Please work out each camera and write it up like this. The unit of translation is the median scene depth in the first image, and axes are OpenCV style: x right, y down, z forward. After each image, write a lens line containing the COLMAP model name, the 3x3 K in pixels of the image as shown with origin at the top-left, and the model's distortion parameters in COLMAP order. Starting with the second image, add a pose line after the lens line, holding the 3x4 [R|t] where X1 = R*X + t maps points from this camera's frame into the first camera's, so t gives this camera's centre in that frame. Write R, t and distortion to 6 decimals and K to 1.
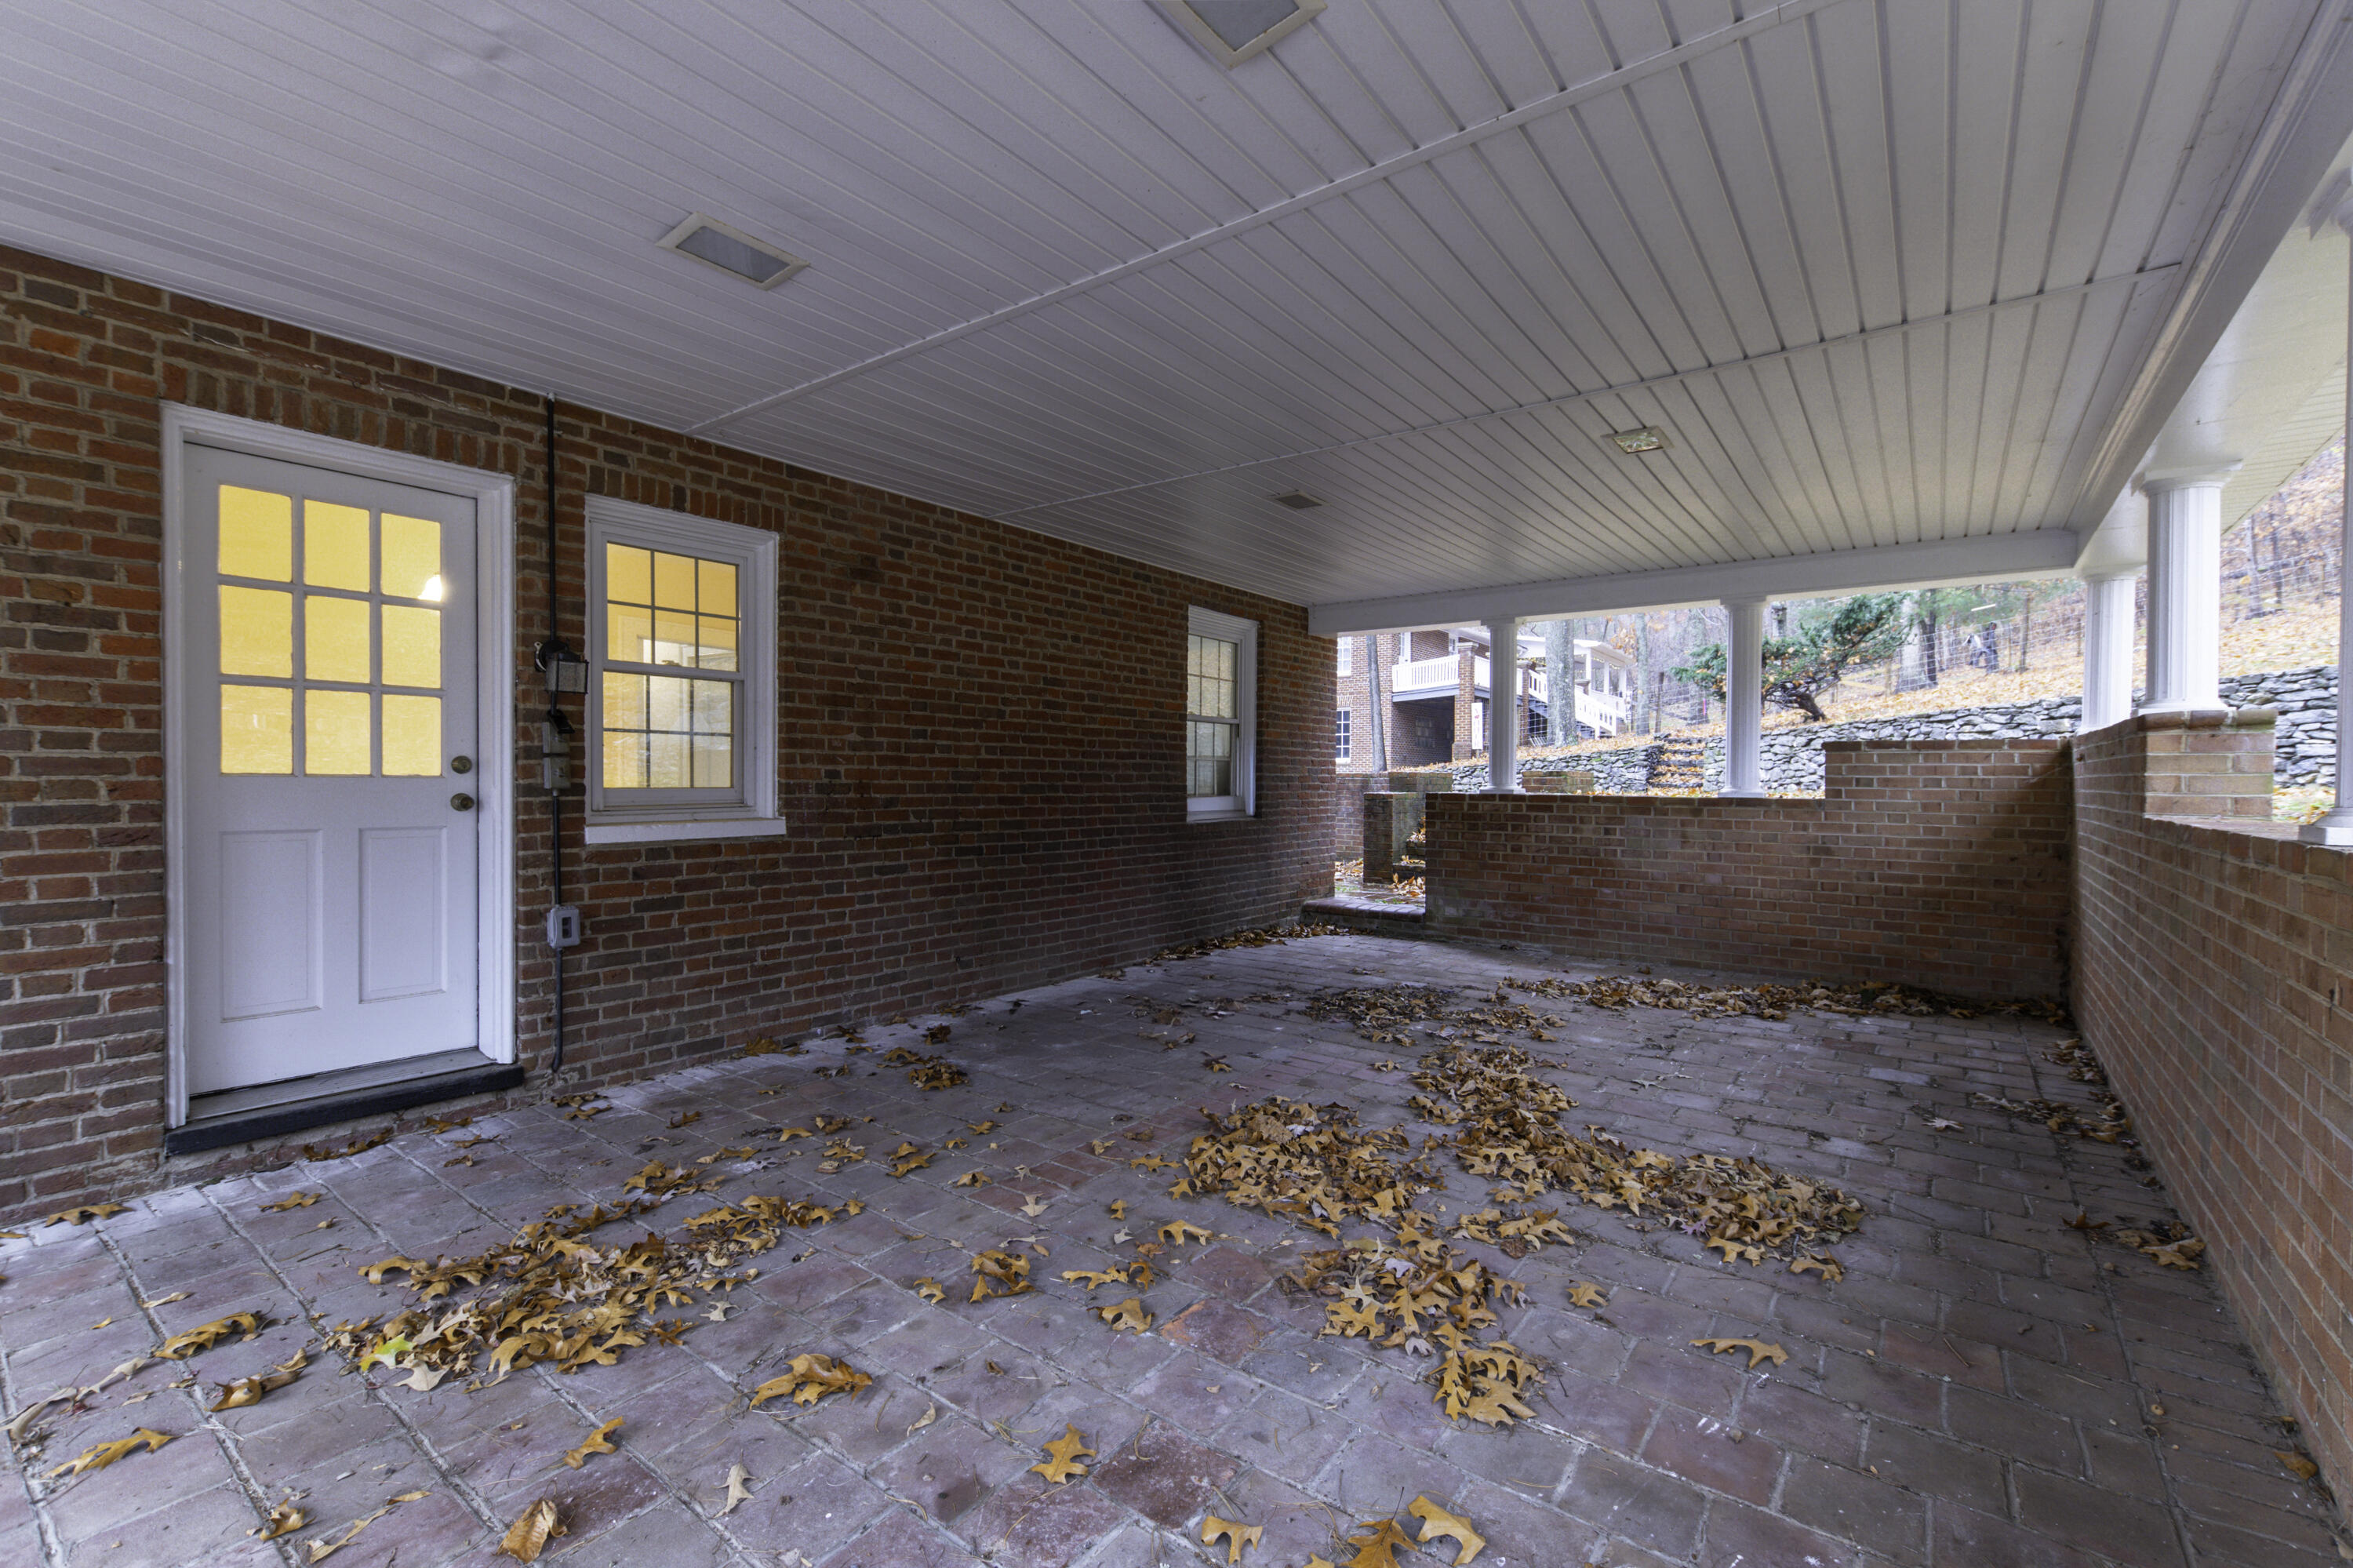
lens RADIAL K [[1040.9, 0, 1180.7], [0, 1040.9, 784.5], [0, 0, 1]] dist [0.001365, 0.000001]
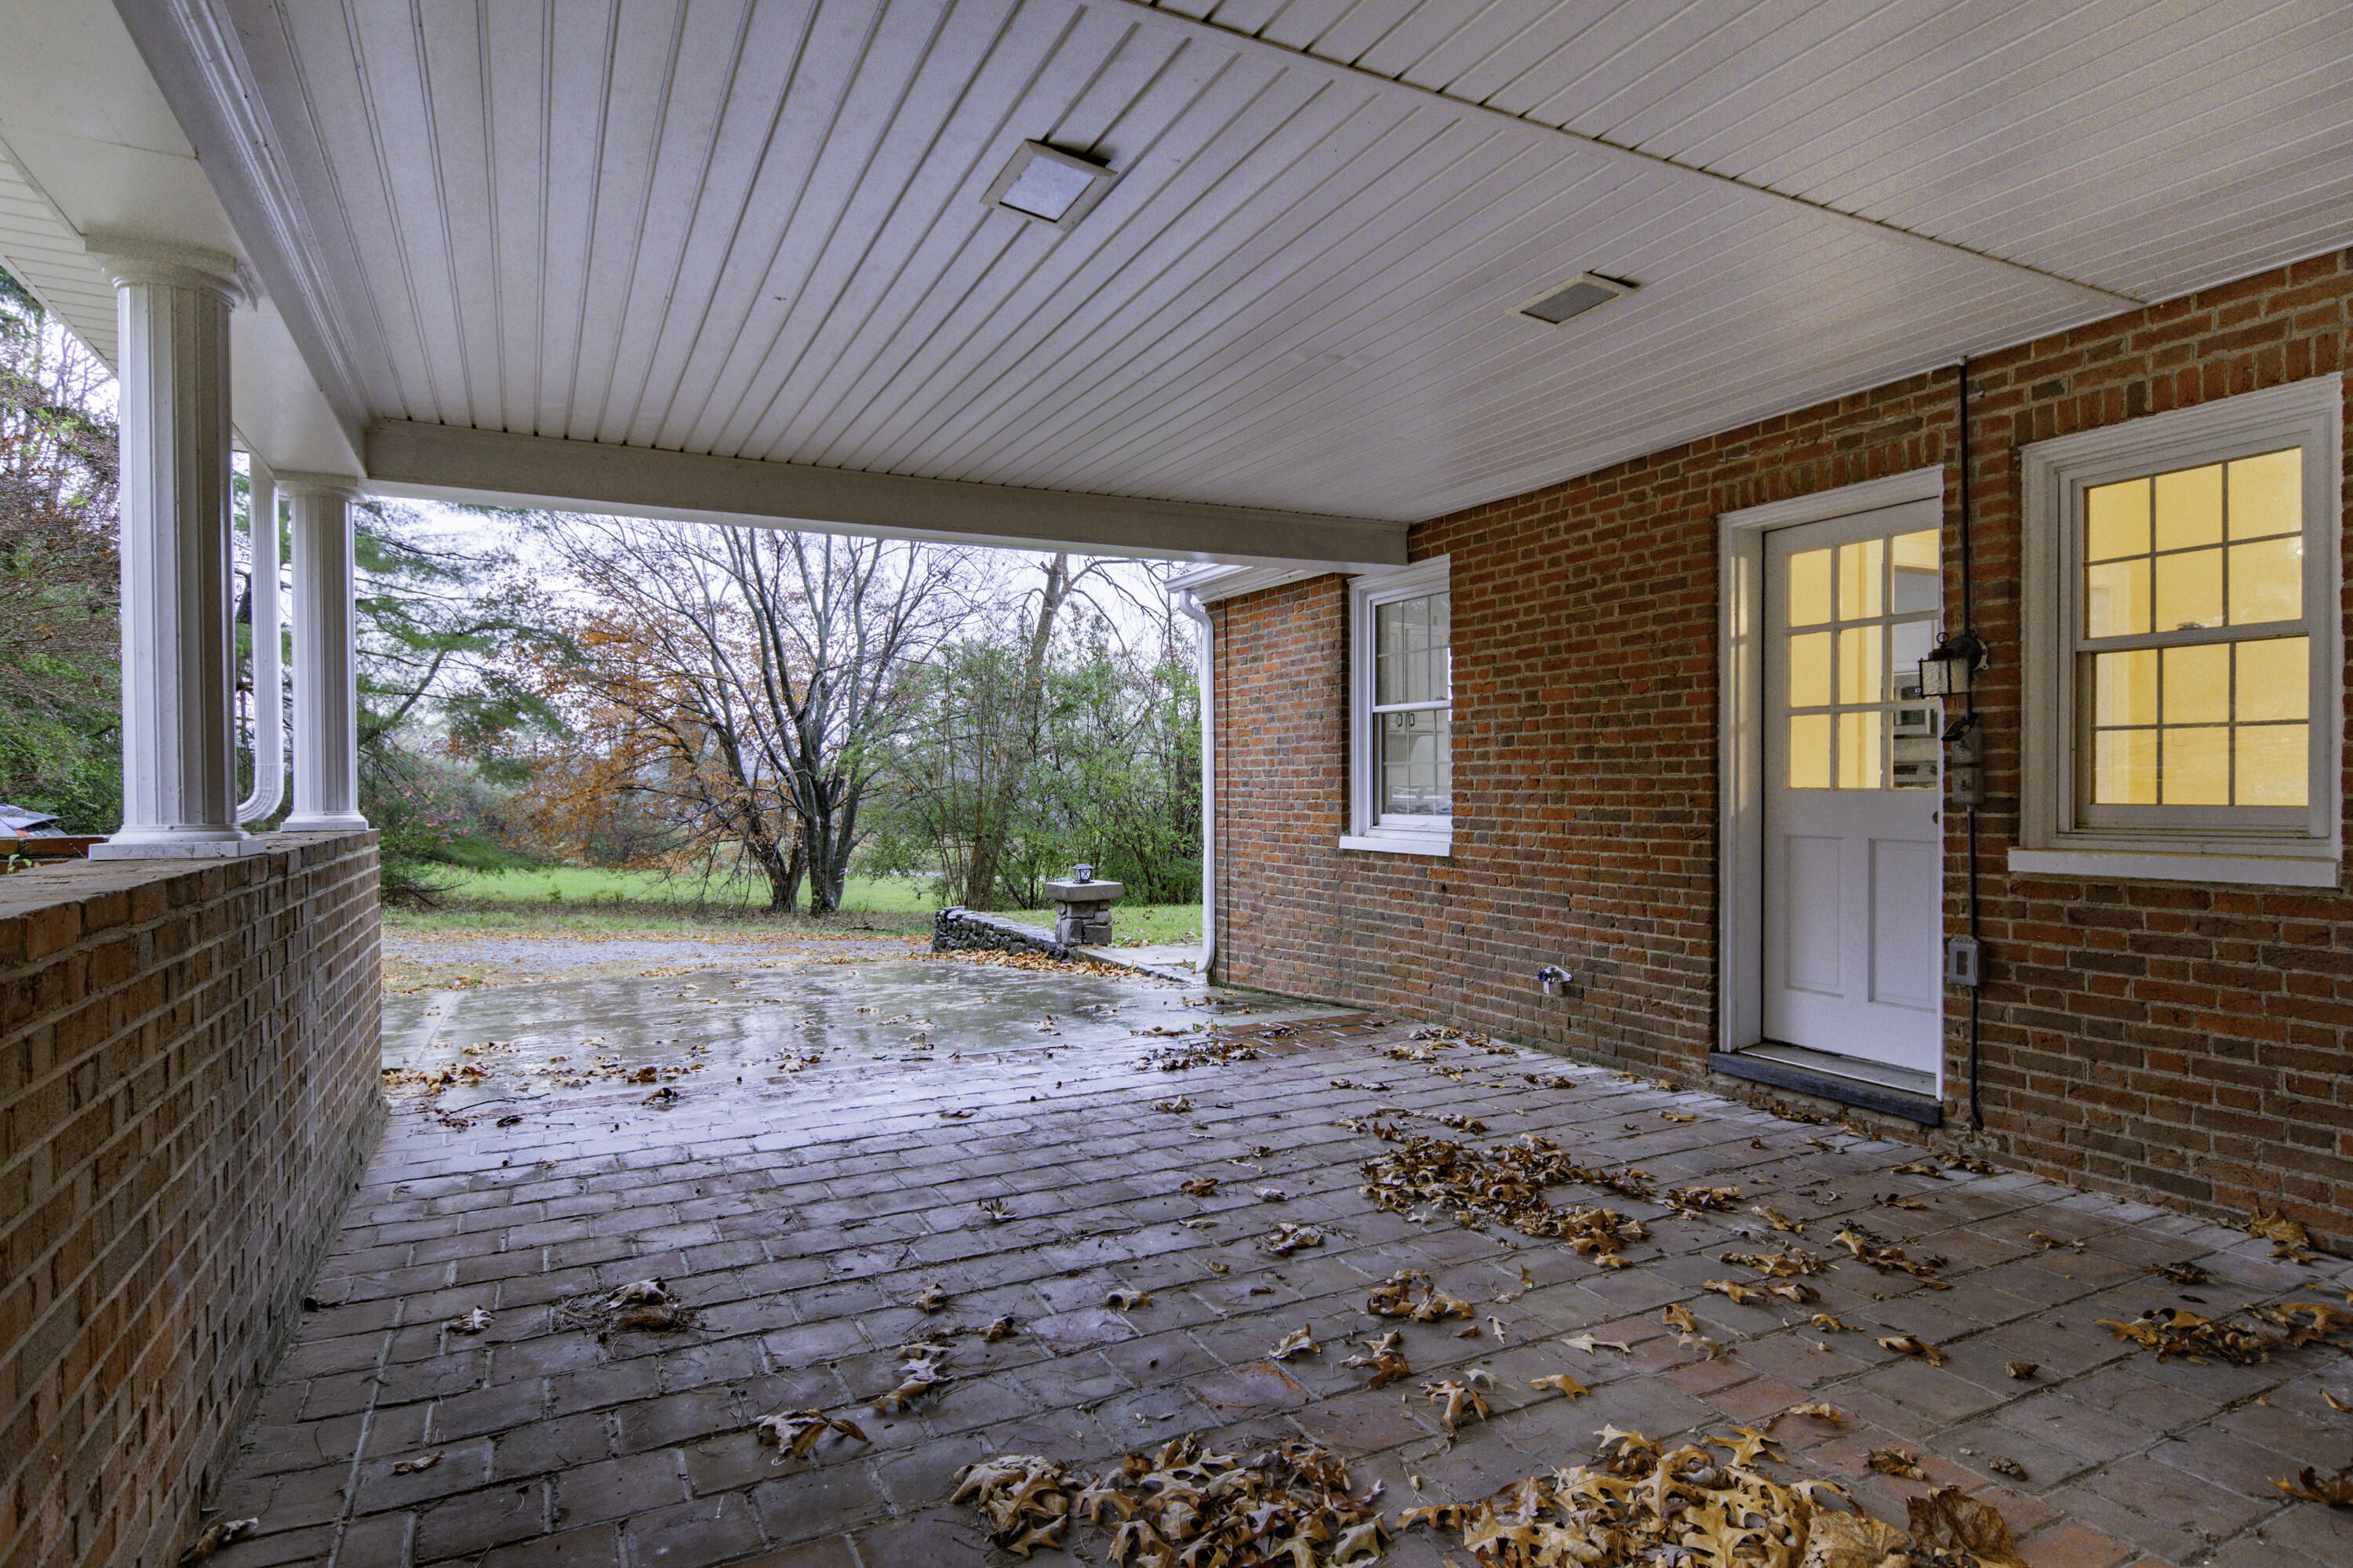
lens RADIAL K [[1269.7, 0, 1180.0], [0, 1269.7, 792.2], [0, 0, 1]] dist [-0.002443, -0.000404]
pose [[-0.455839, -0.002129, -0.890060, 0.630683], [-0.006697, 0.999977, 0.001038, -0.002297], [0.890037, 0.006434, -0.455843, 0.867938]]
